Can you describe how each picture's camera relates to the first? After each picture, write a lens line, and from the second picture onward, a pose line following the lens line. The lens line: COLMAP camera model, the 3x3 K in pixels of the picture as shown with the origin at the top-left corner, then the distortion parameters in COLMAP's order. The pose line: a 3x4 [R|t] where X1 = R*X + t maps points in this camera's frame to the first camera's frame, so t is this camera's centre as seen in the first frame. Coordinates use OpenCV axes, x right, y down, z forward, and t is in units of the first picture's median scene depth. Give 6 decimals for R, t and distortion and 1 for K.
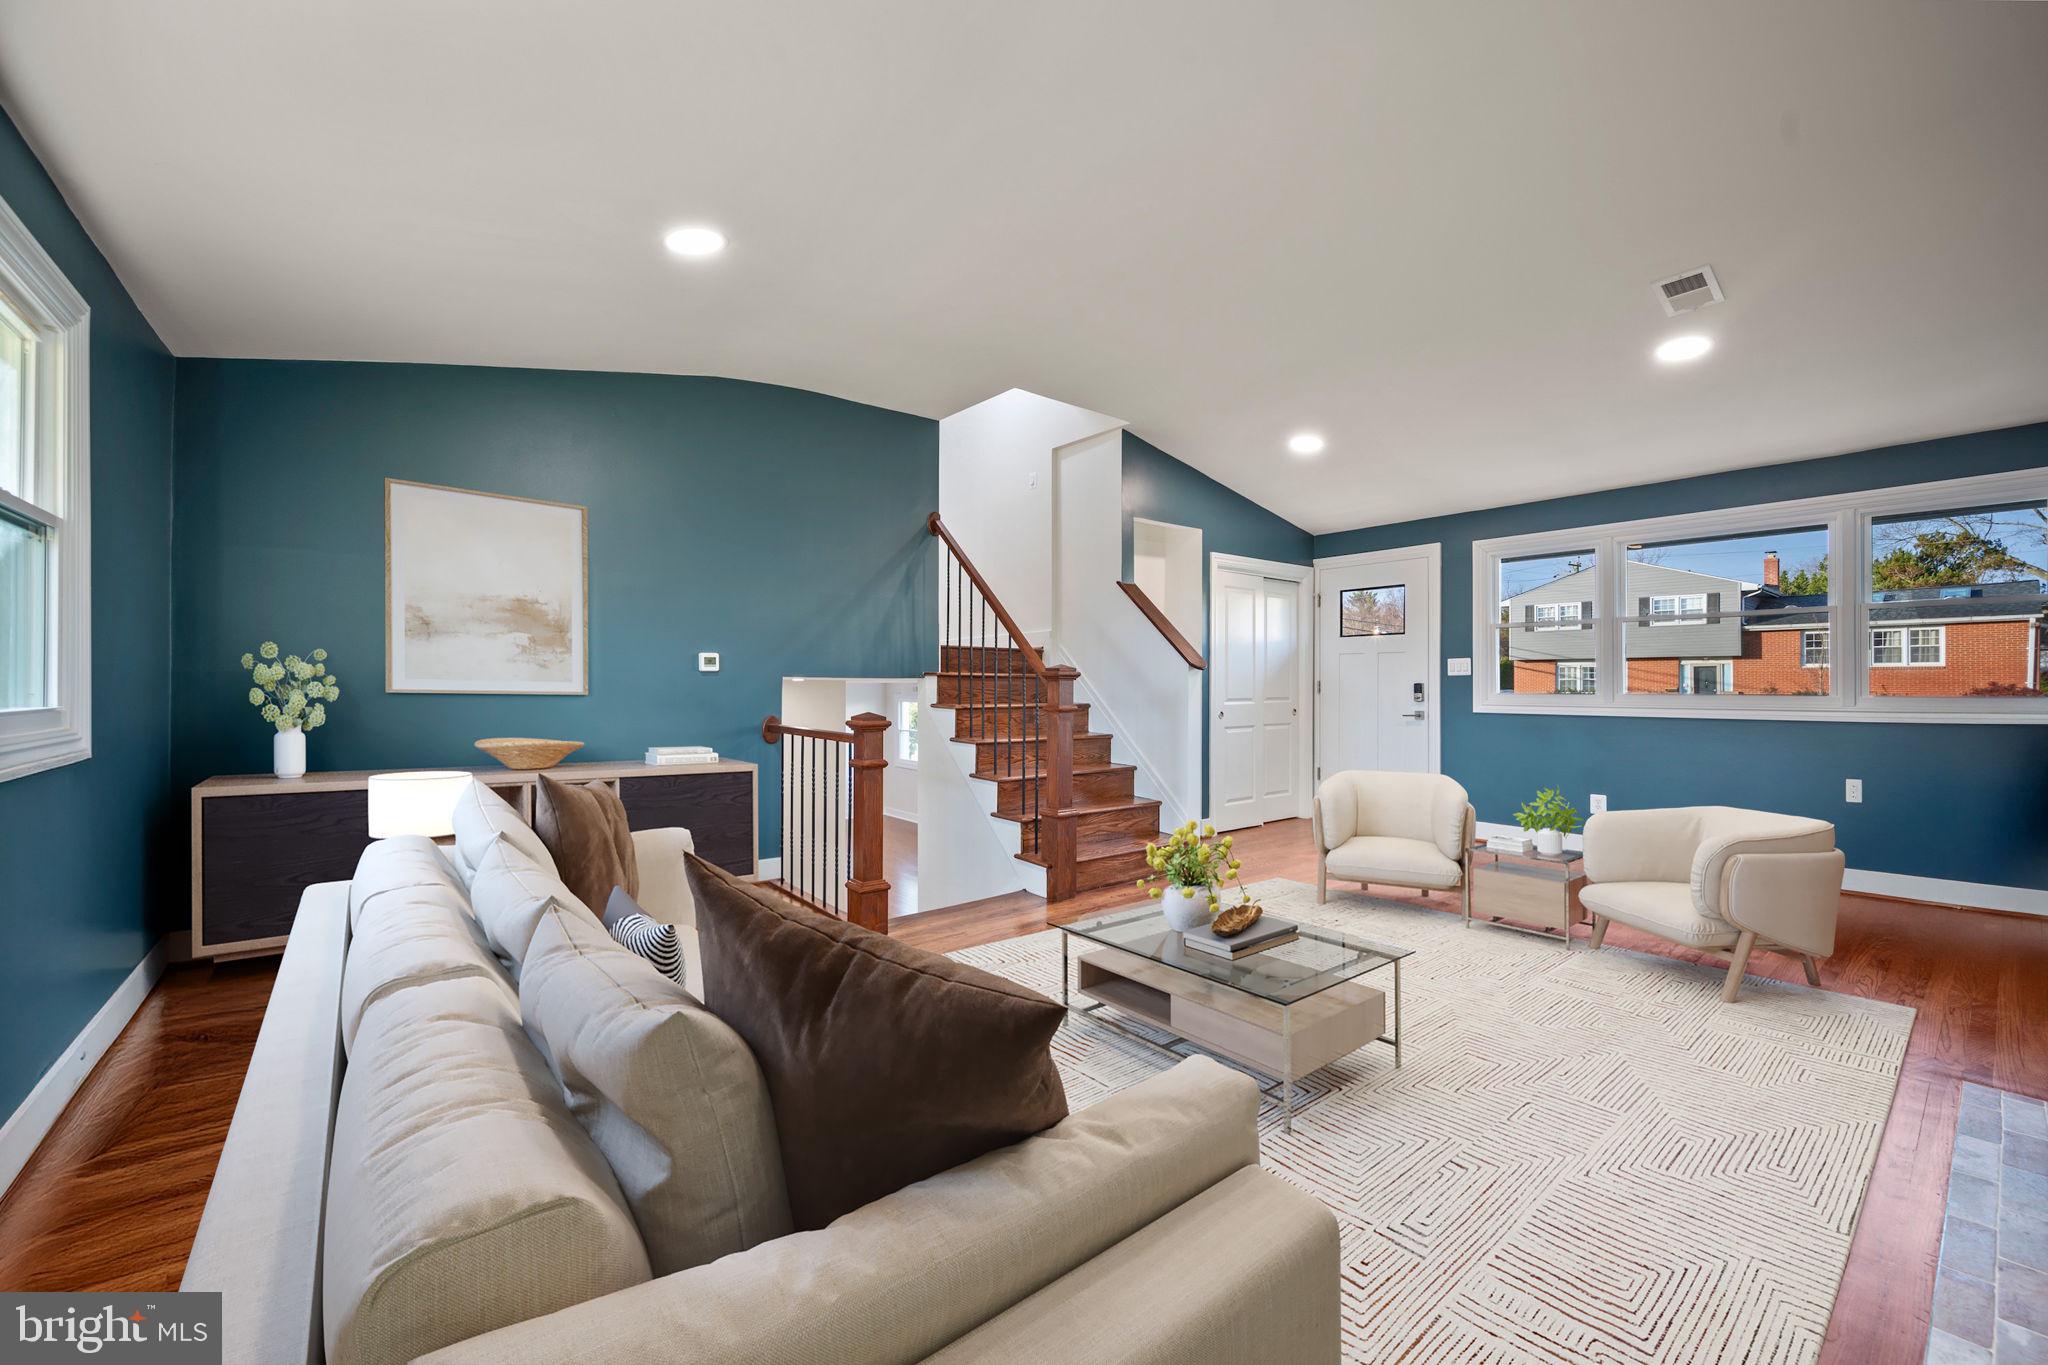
lens RADIAL K [[817.3, 0, 1021.1], [0, 817.3, 681.5], [0, 0, 1]] dist [-0.003543, -0.000060]
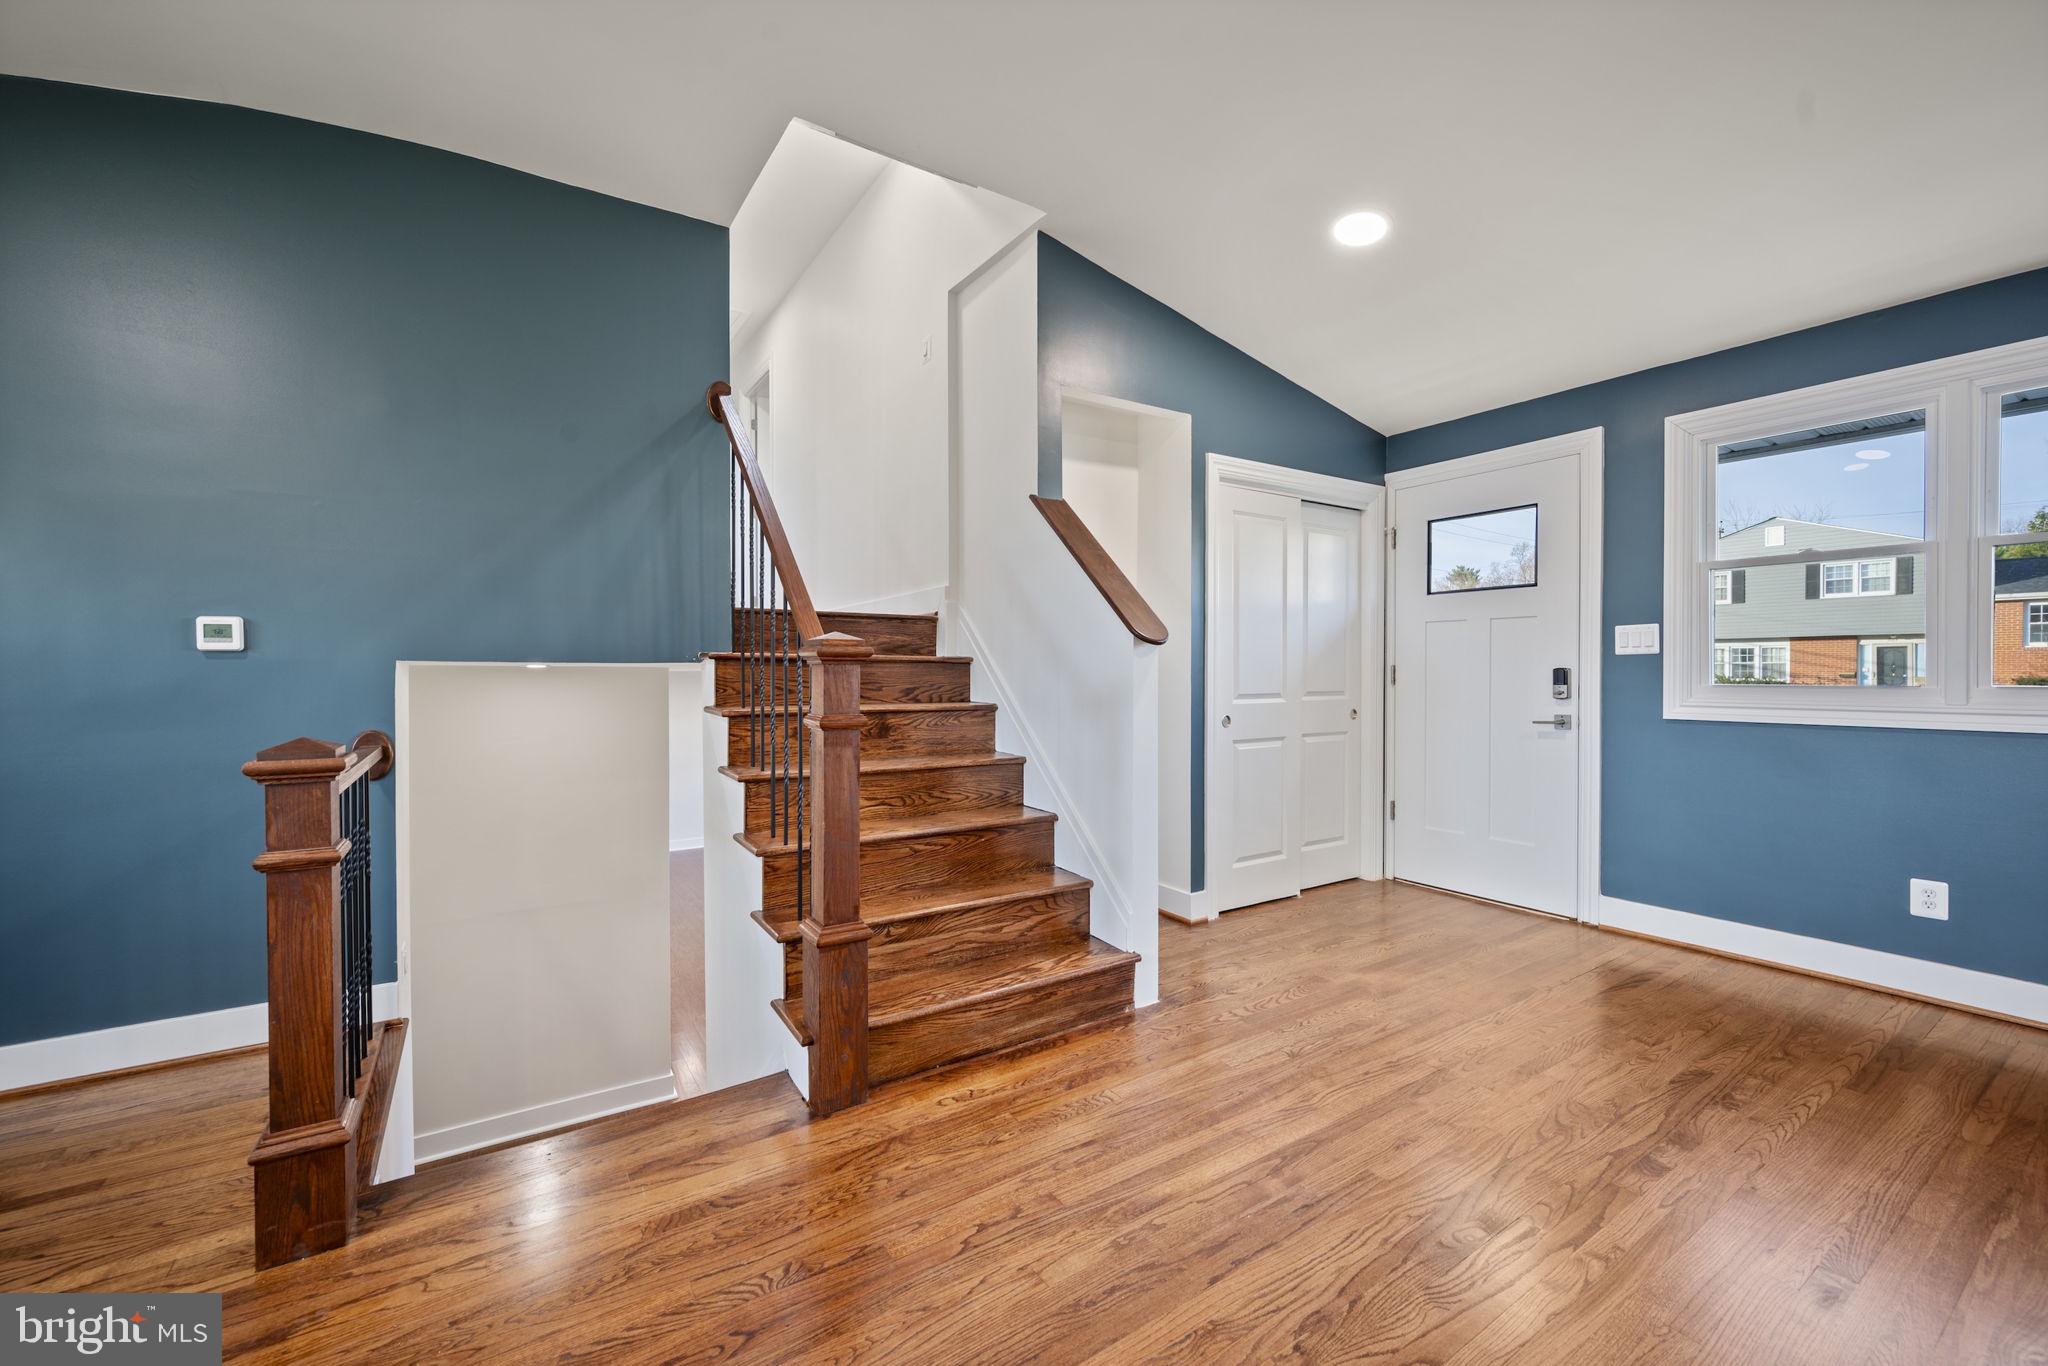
lens RADIAL K [[817.3, 0, 1060.0], [0, 817.3, 681.6], [0, 0, 1]] dist [-0.003543, -0.000060]
pose [[0.998067, -0.002739, -0.062084, 0.164886], [0.003714, 0.999872, 0.015594, 0.001246], [0.062033, -0.015795, 0.997949, 0.396905]]
